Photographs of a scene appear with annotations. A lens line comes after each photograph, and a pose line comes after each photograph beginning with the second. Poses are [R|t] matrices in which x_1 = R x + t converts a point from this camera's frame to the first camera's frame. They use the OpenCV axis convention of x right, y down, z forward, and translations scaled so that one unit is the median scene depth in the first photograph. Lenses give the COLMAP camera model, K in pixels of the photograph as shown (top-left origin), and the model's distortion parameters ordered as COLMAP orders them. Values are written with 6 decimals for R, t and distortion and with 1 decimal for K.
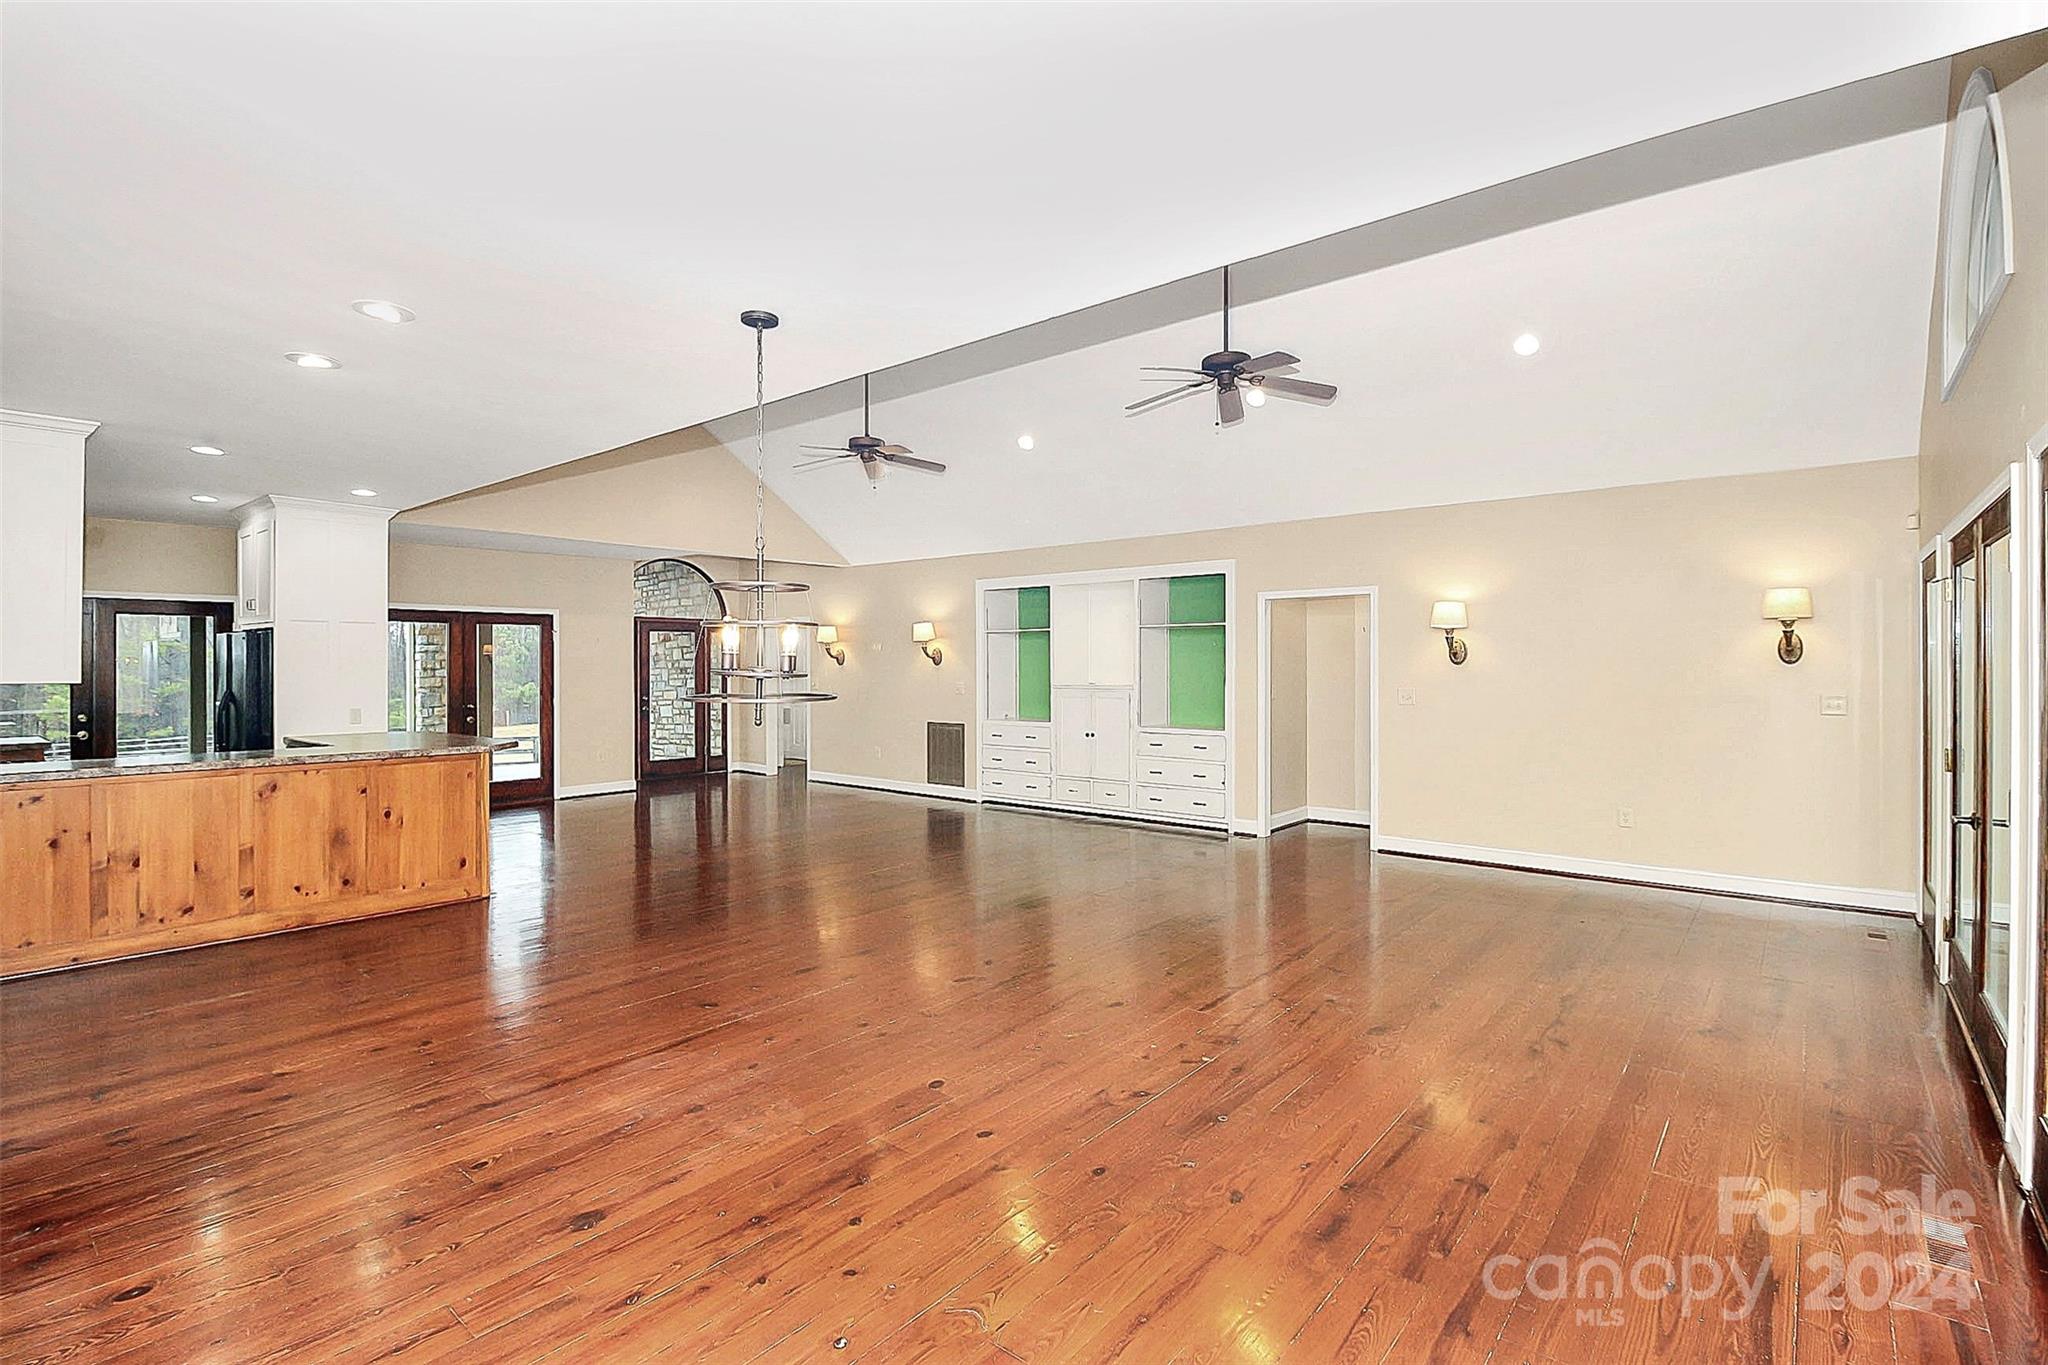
lens RADIAL K [[949.8, 0, 1030.5], [0, 949.8, 669.7], [0, 0, 1]] dist [0.003322, -0.015095]
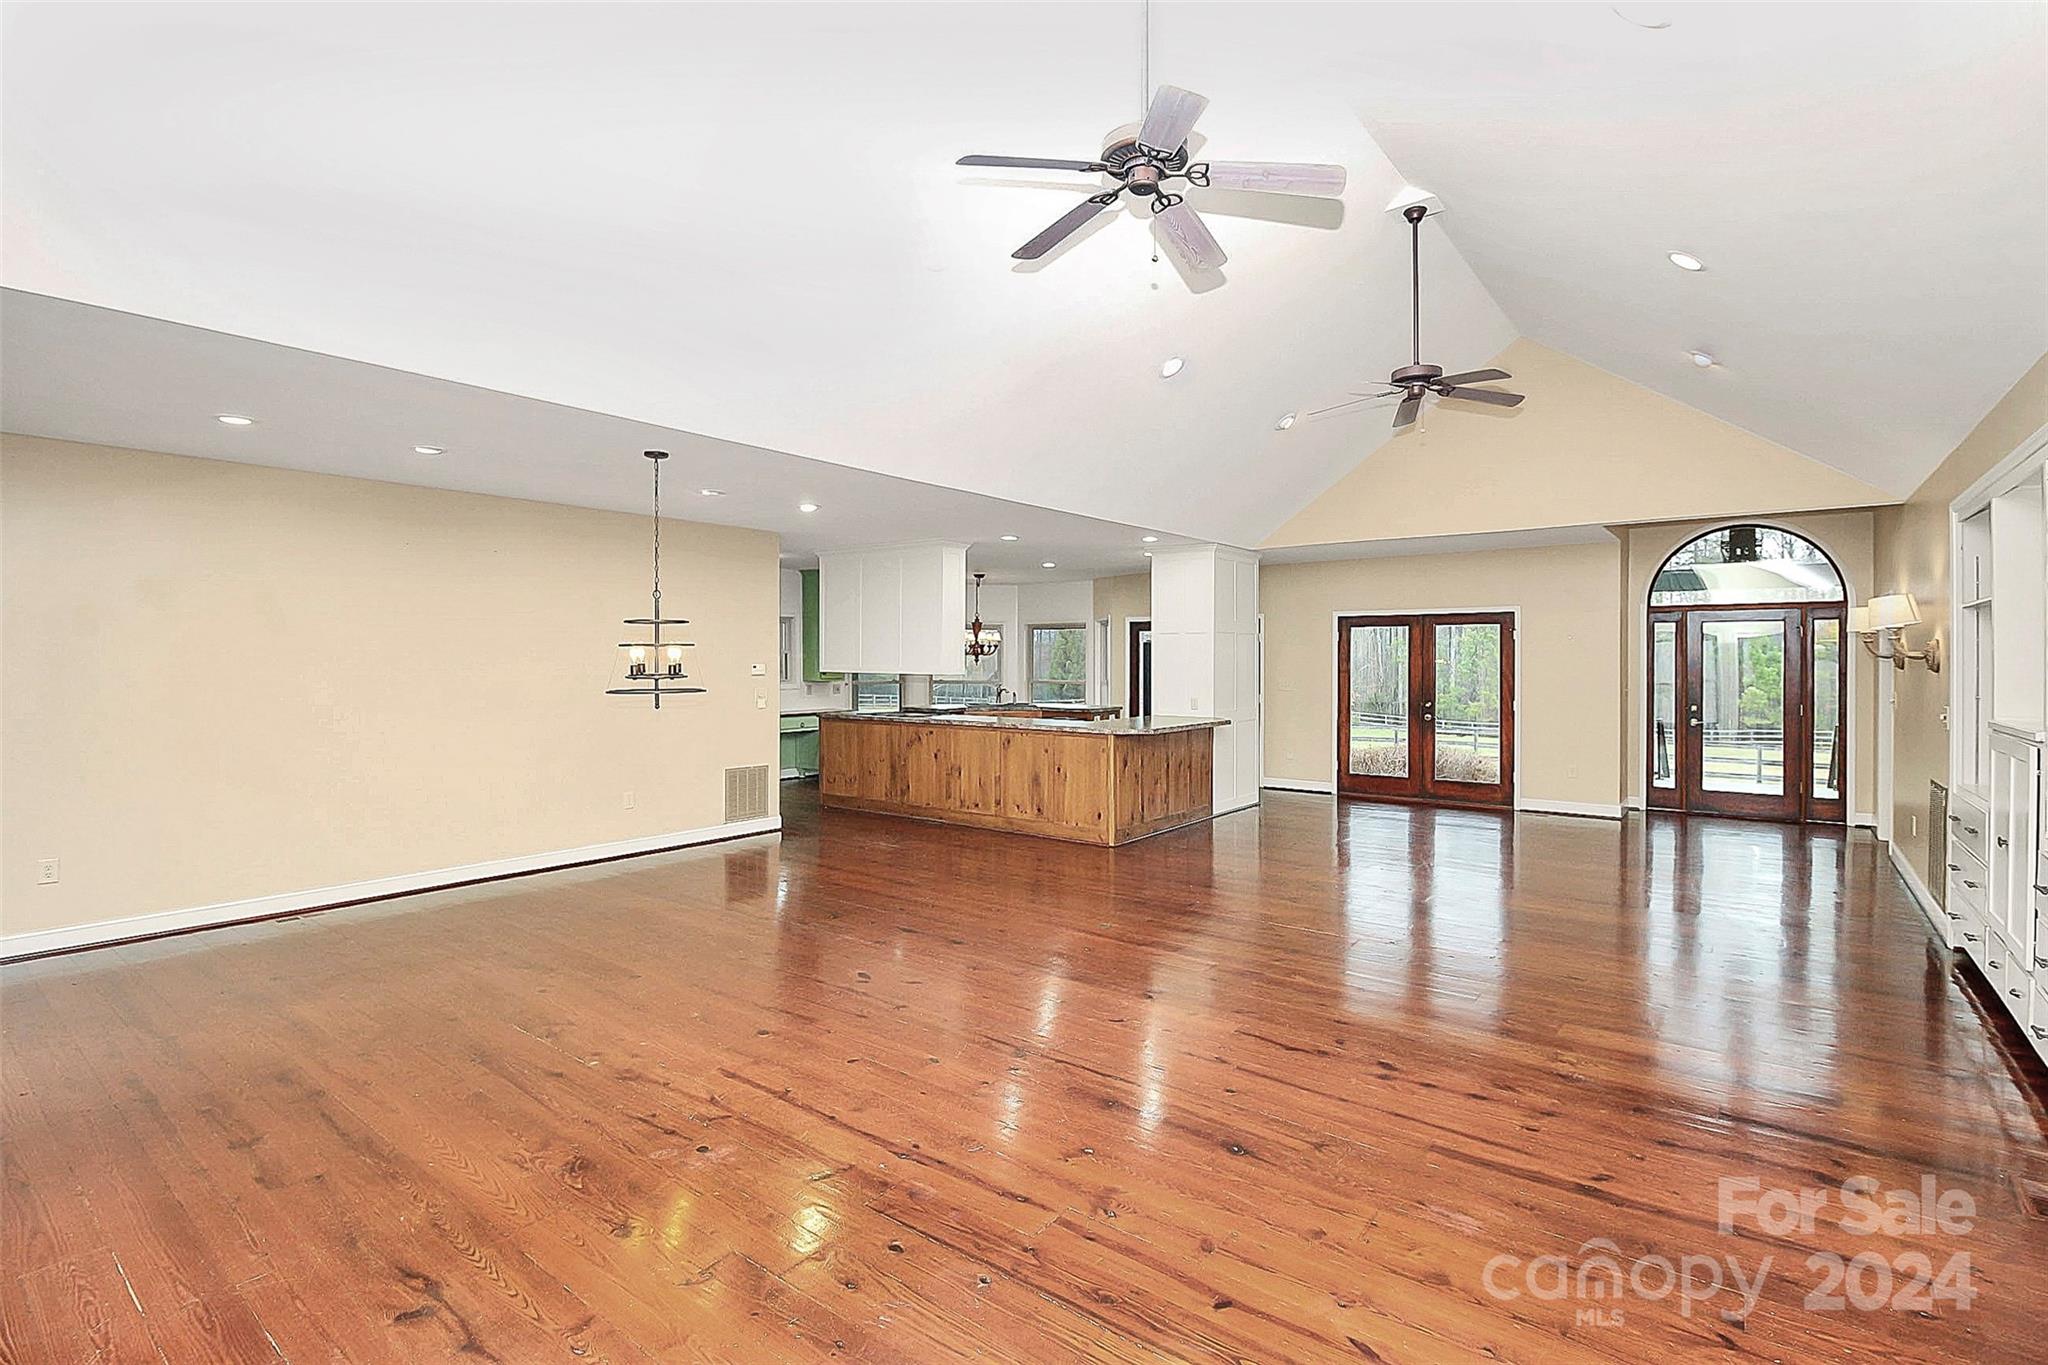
lens RADIAL K [[955.6, 0, 1031.0], [0, 955.6, 654.1], [0, 0, 1]] dist [0.014481, -0.020969]
pose [[0.028162, -0.004075, -0.999595, 0.538726], [-0.006411, 0.999970, -0.004257, -0.011672], [0.999583, 0.006528, 0.028135, 0.630276]]
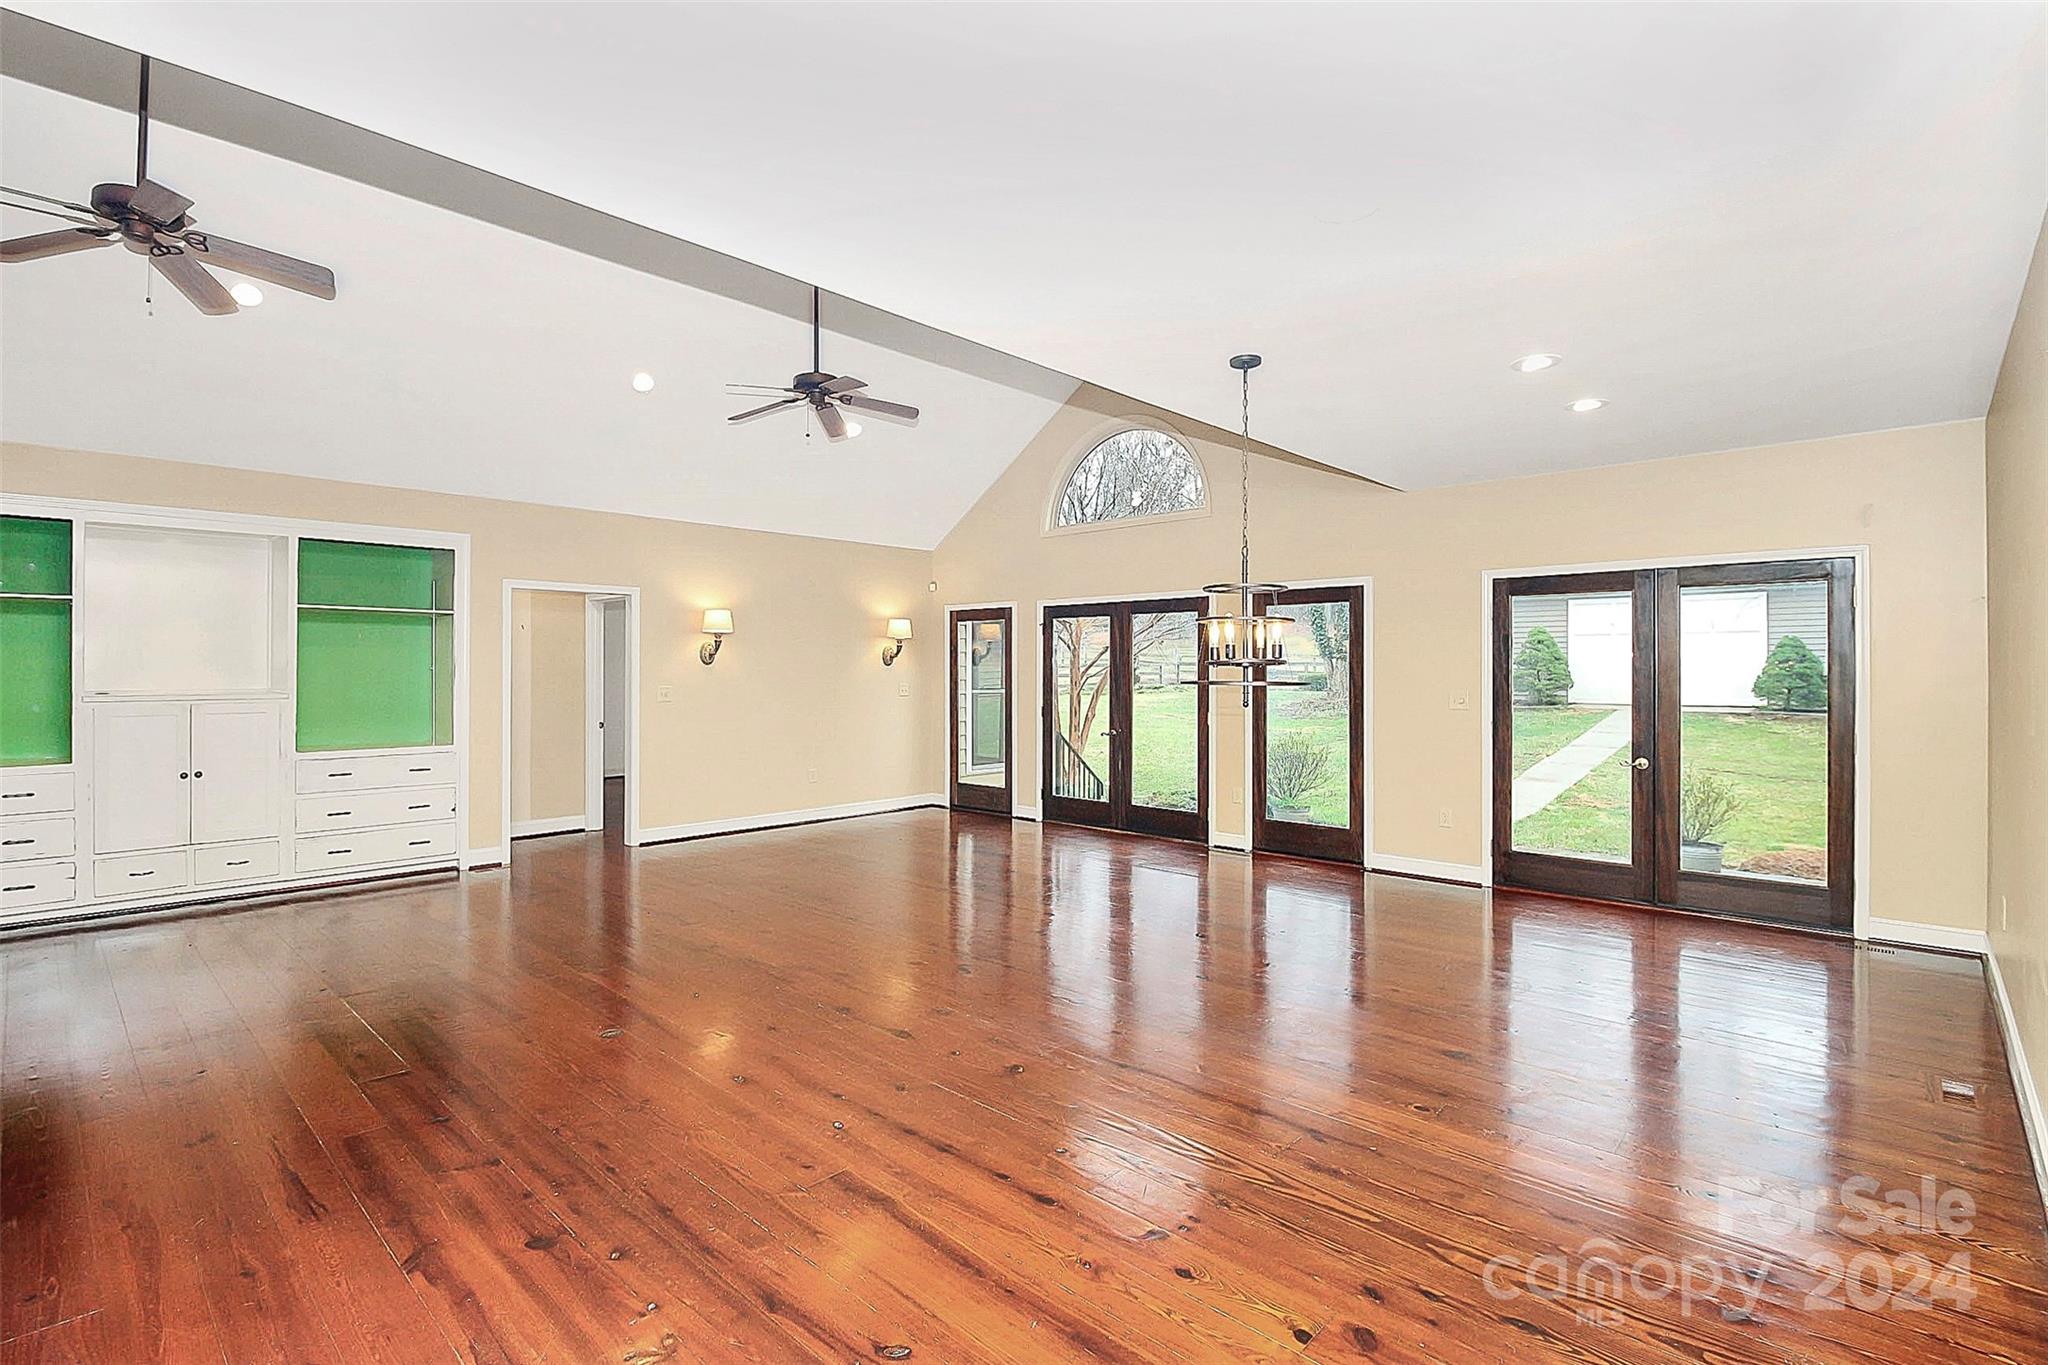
lens RADIAL K [[955.3, 0, 1027.6], [0, 955.3, 666.3], [0, 0, 1]] dist [-0.005810, -0.000252]
pose [[0.072692, 0.005595, 0.997339, -0.586651], [0.005933, 0.999964, -0.006042, 0.005587], [-0.997337, 0.006357, 0.072656, 0.469524]]
